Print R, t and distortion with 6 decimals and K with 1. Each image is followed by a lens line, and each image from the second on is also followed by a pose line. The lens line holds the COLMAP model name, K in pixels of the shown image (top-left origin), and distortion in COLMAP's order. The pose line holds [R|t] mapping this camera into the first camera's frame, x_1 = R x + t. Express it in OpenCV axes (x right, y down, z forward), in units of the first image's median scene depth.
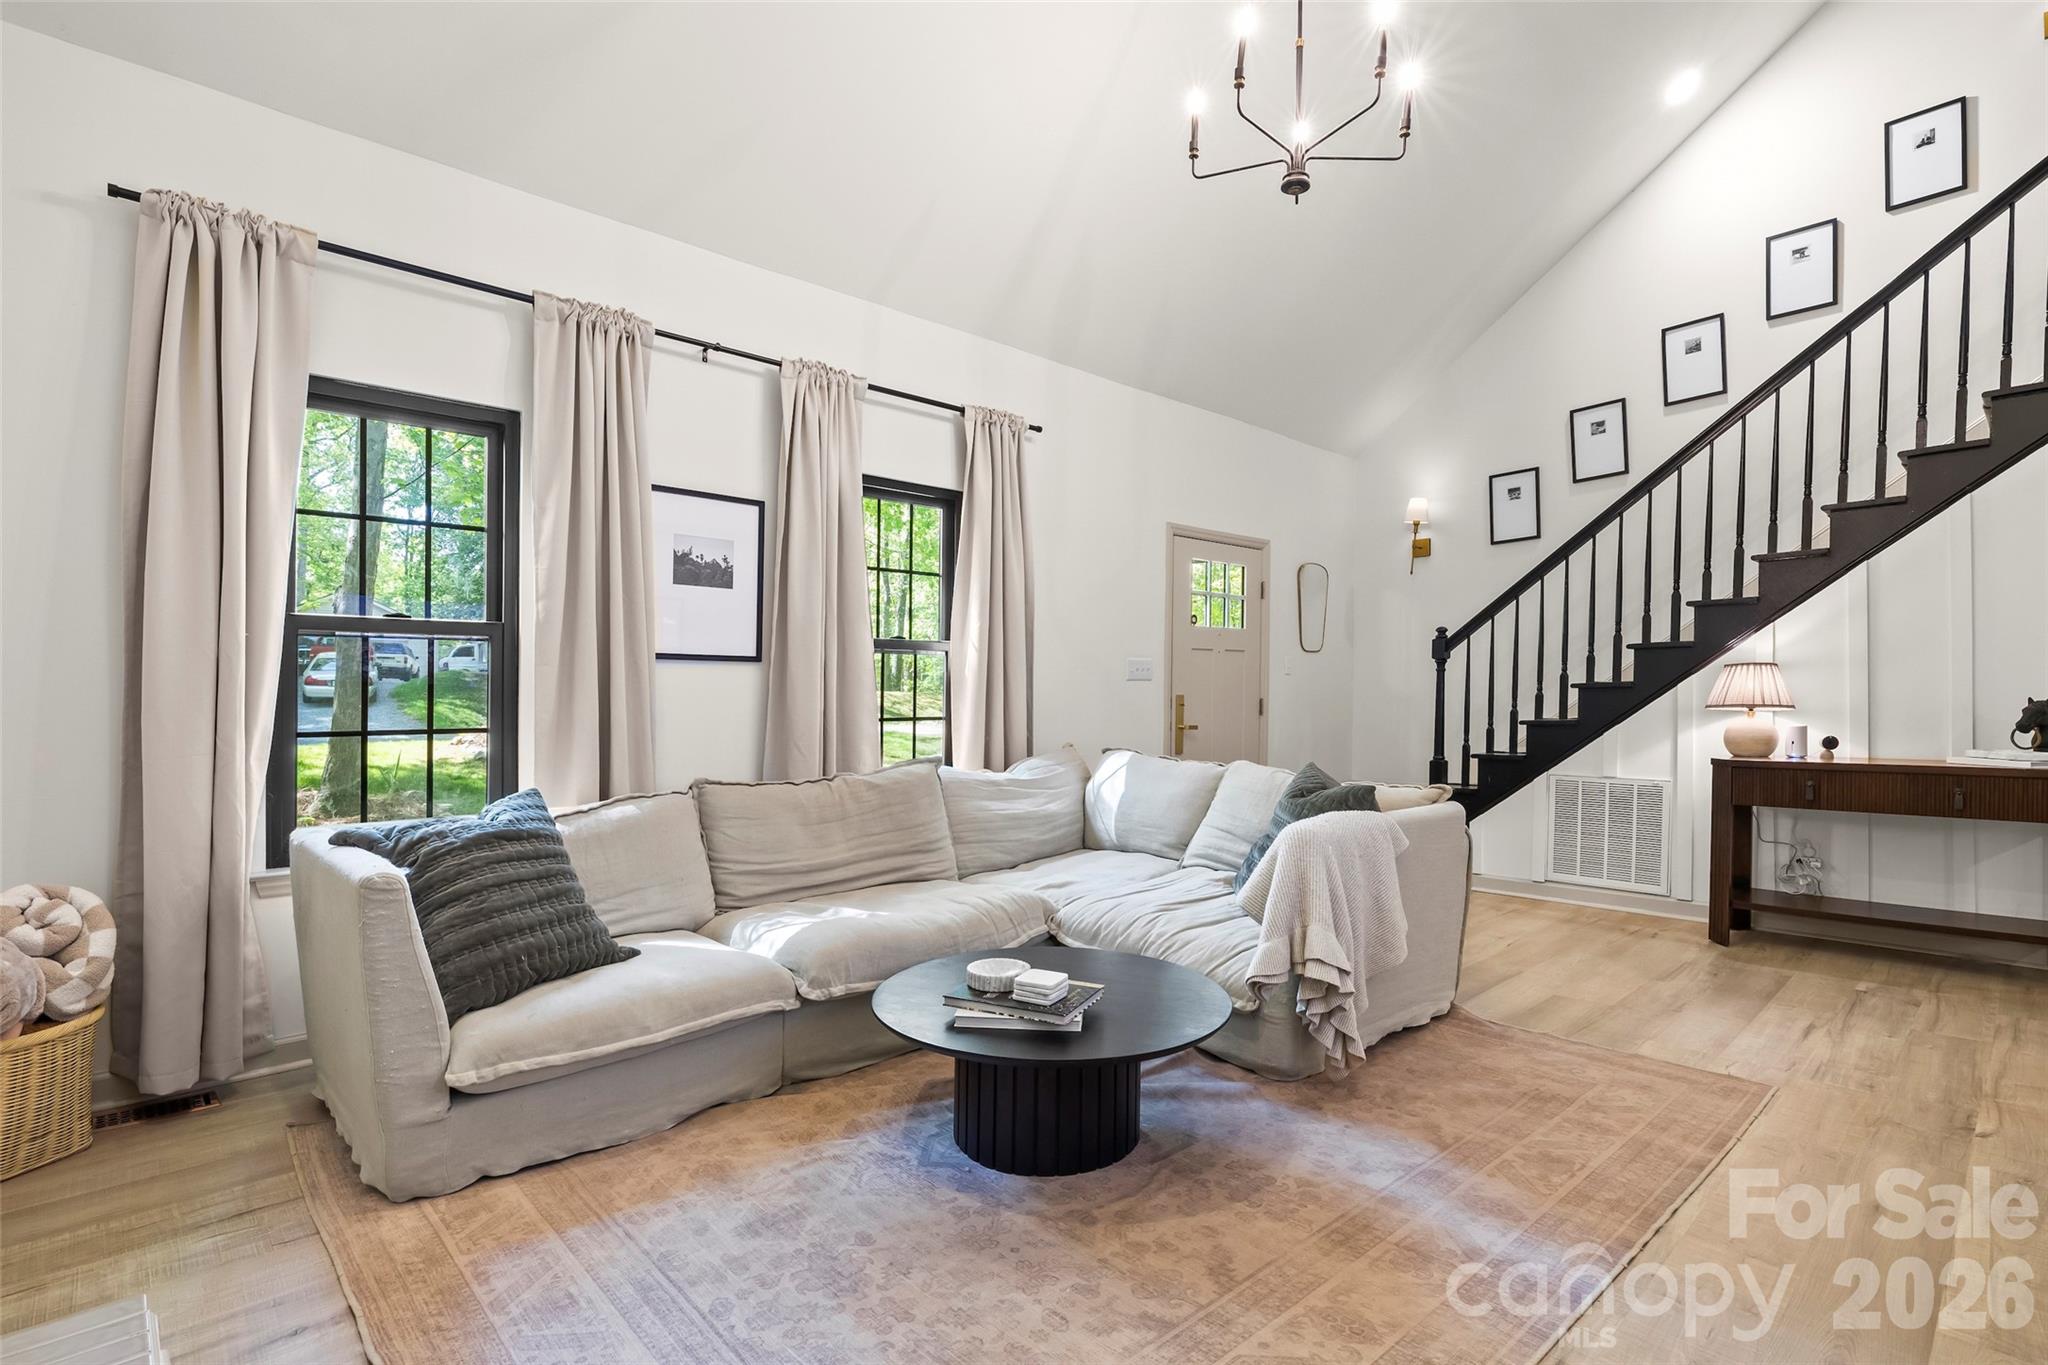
lens RADIAL K [[953.3, 0, 1034.4], [0, 953.3, 706.1], [0, 0, 1]] dist [-0.002969, 0.000778]
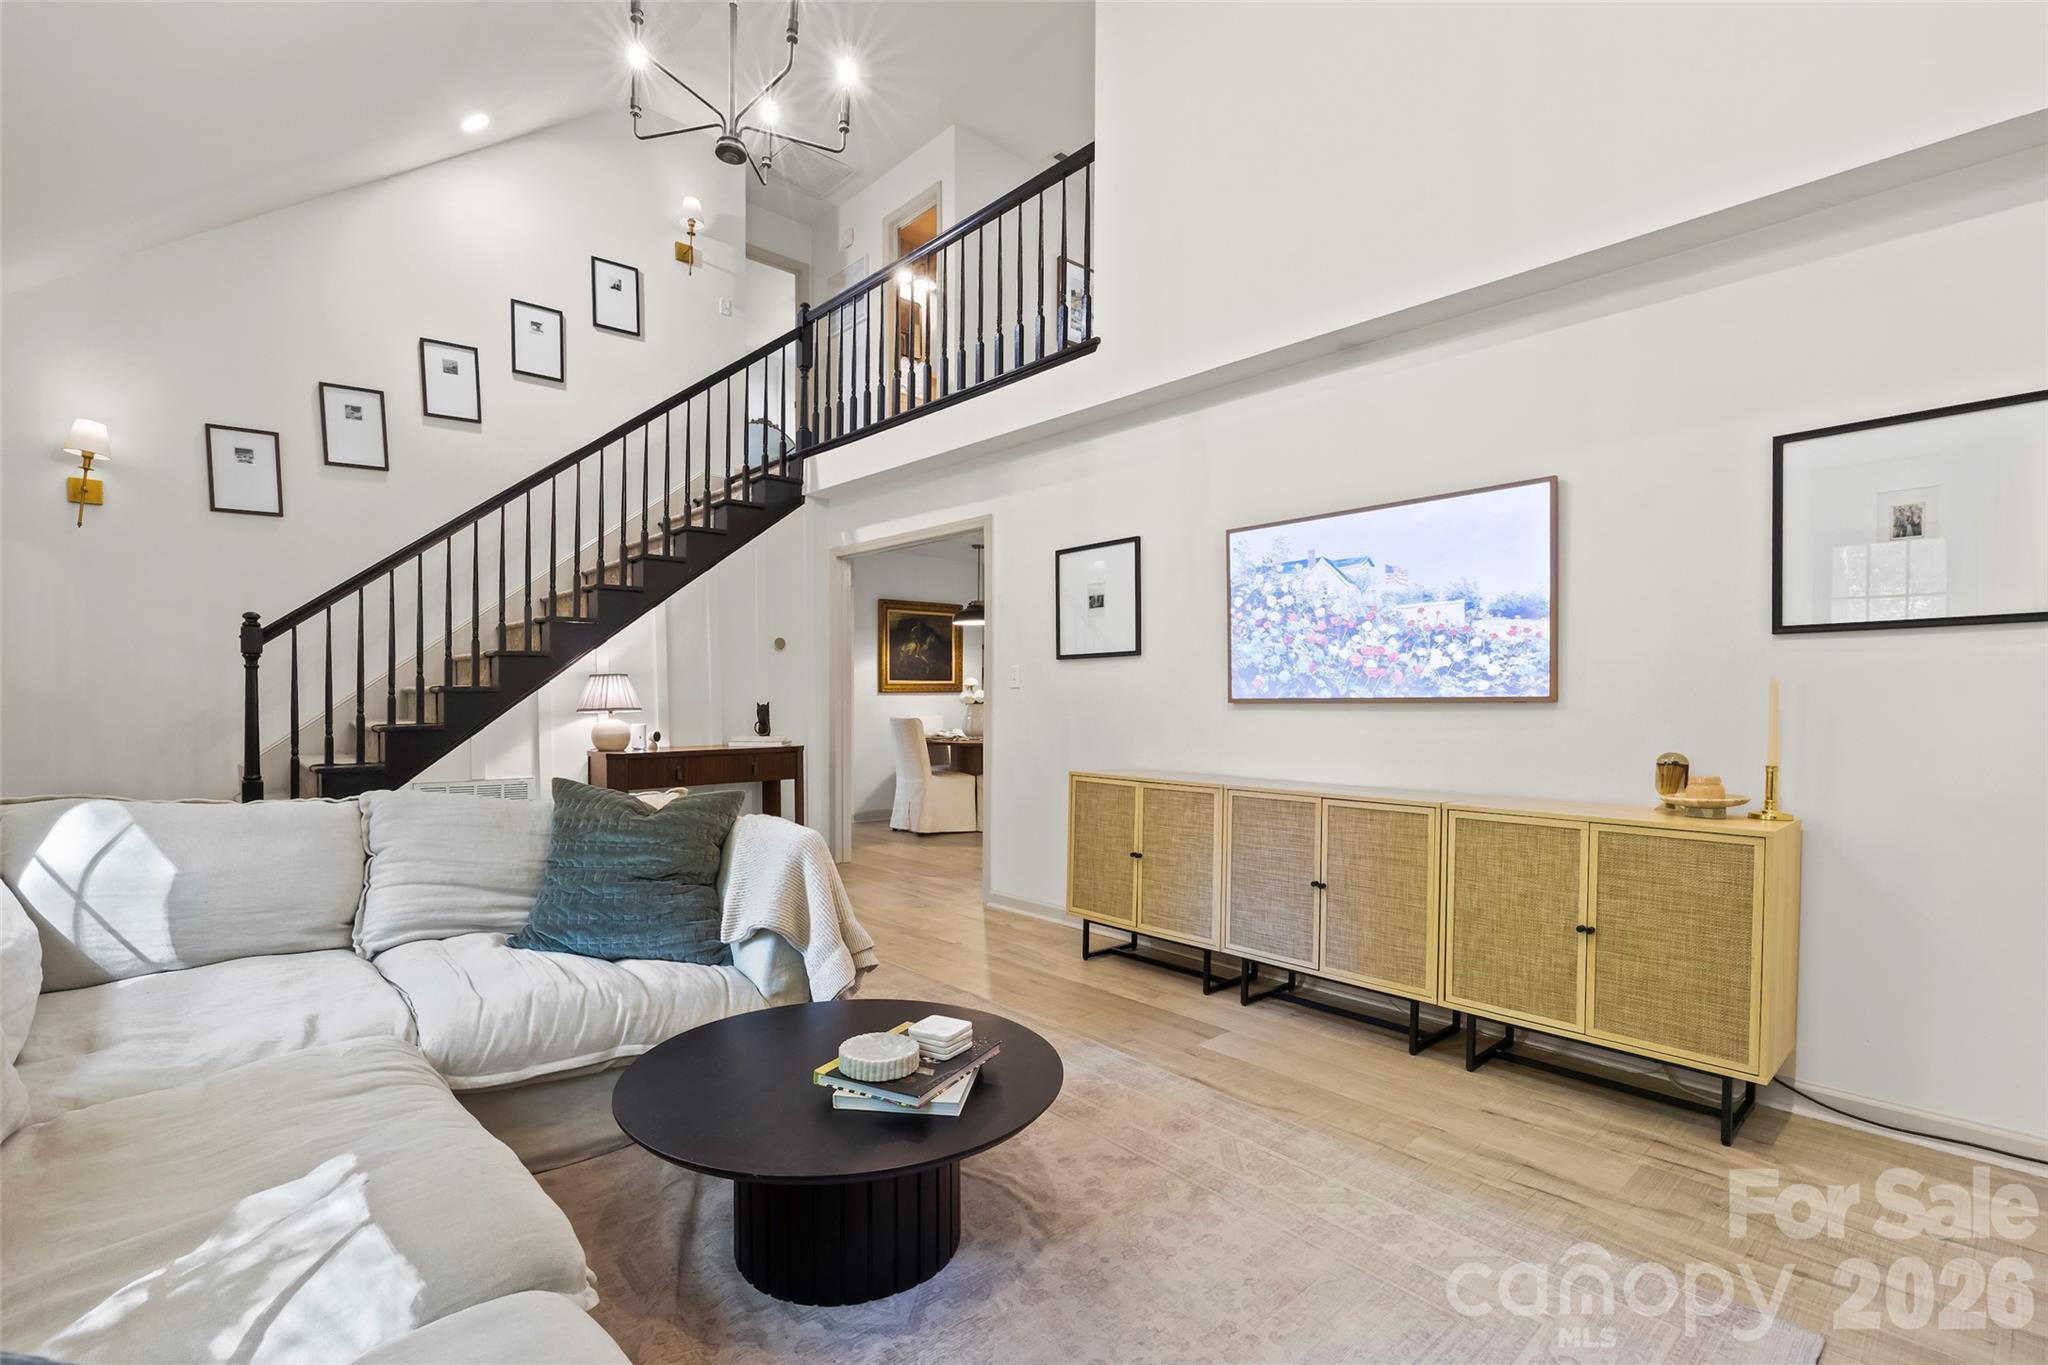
lens RADIAL K [[956.9, 0, 983.6], [0, 956.9, 721.0], [0, 0, 1]] dist [0.003060, 0.000428]
pose [[0.045081, -0.020993, 0.998763, -0.404696], [0.007026, 0.999761, 0.020697, -0.006286], [-0.998959, 0.006085, 0.045218, 0.428596]]
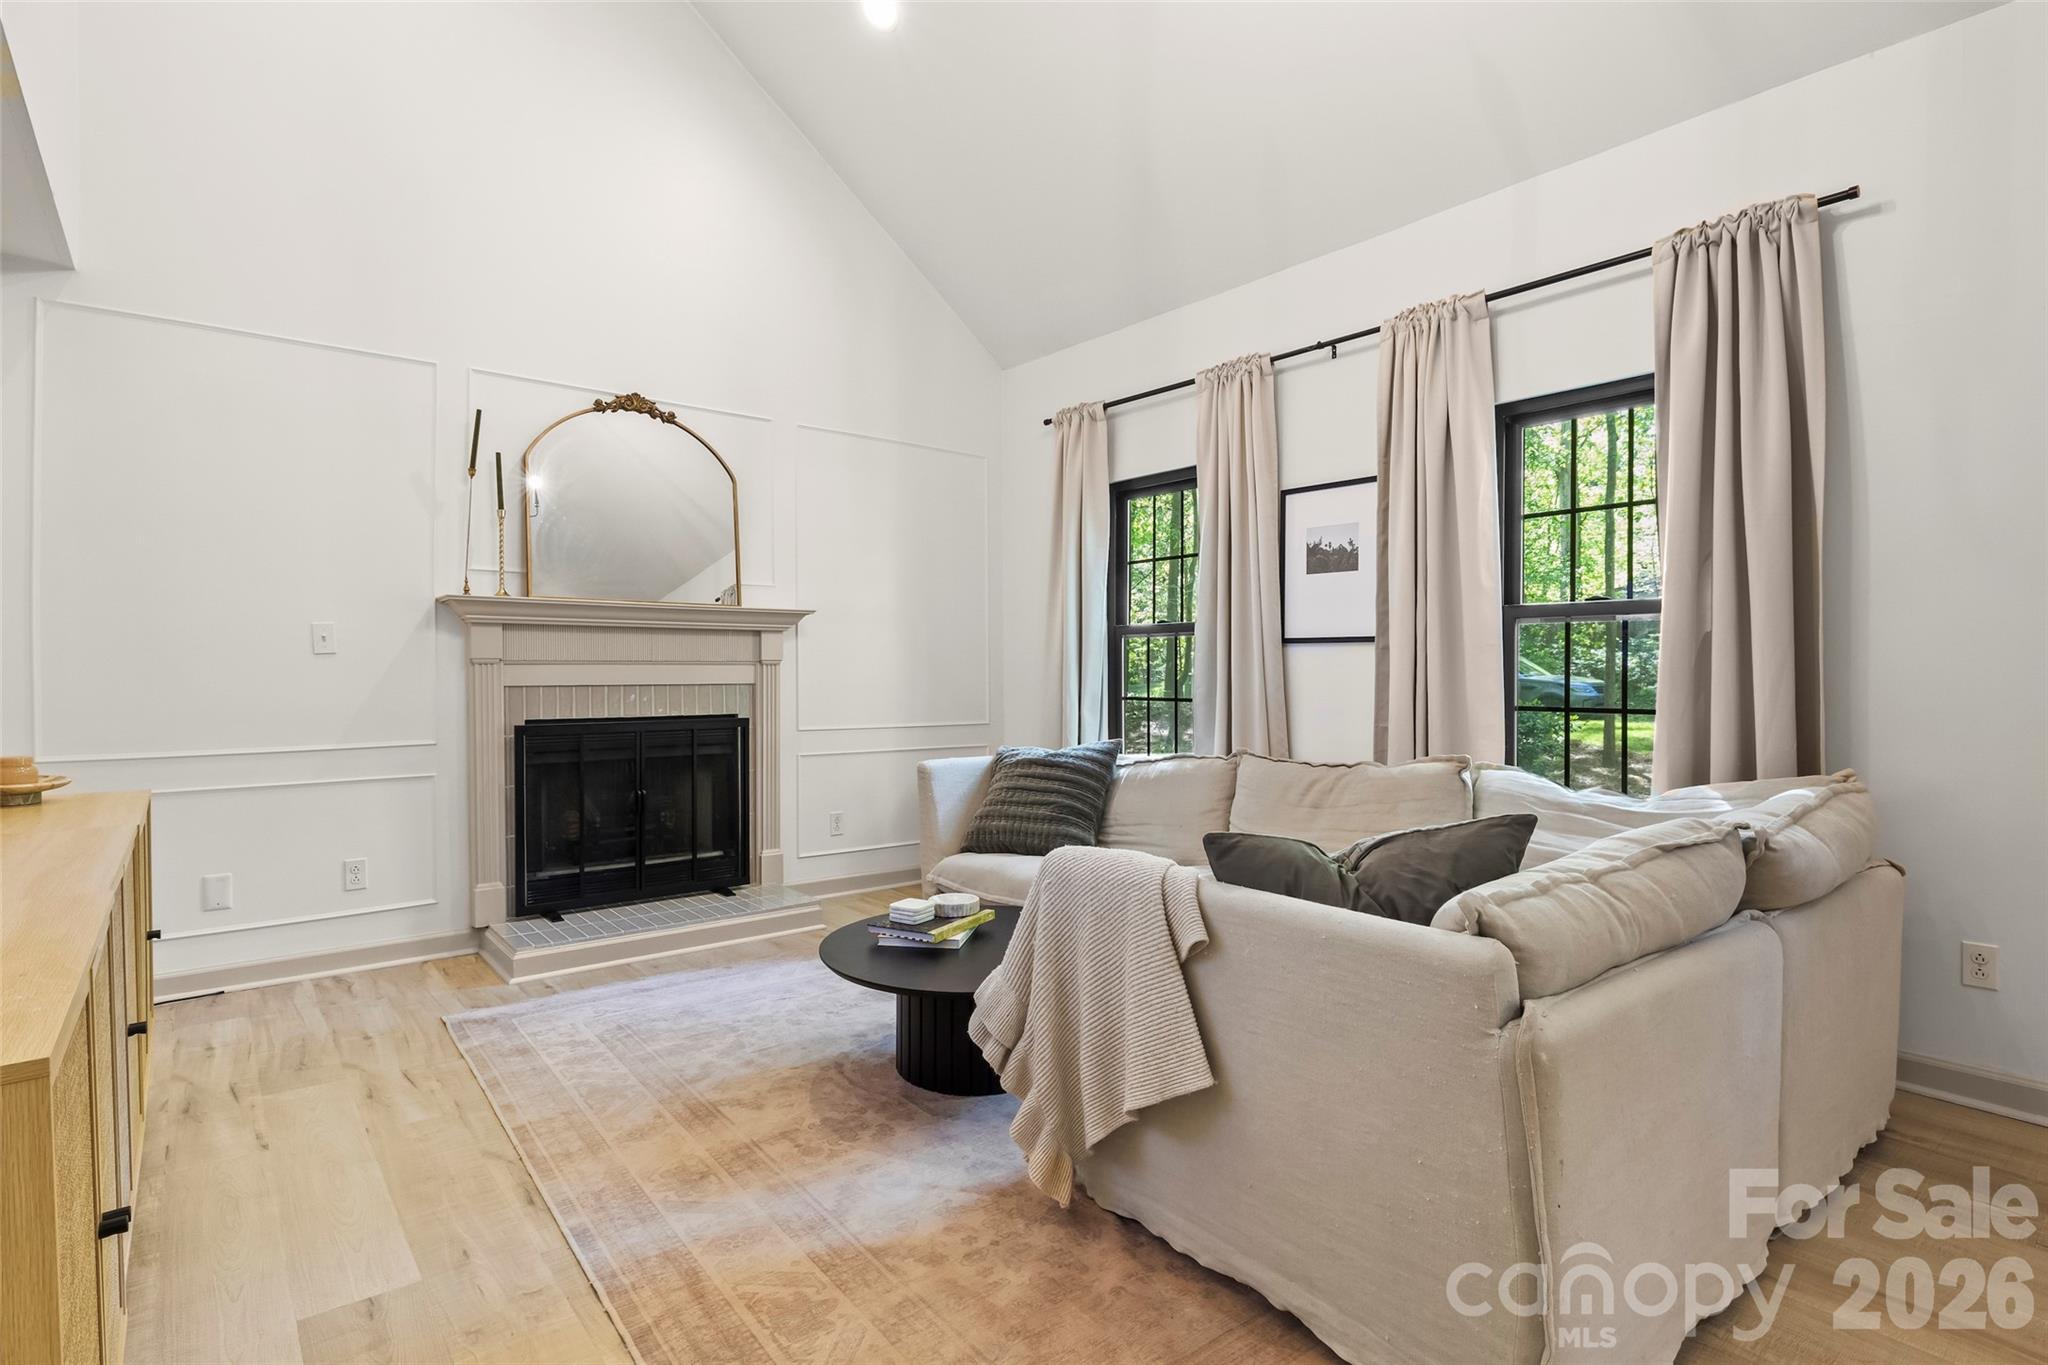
lens RADIAL K [[1012.1, 0, 1024.6], [0, 1012.1, 676.8], [0, 0, 1]] dist [-0.003572, -0.000473]
pose [[-0.052966, 0.006309, -0.998576, 0.612963], [-0.013021, 0.999891, 0.007008, -0.011082], [0.998511, 0.013373, -0.052878, 0.564949]]
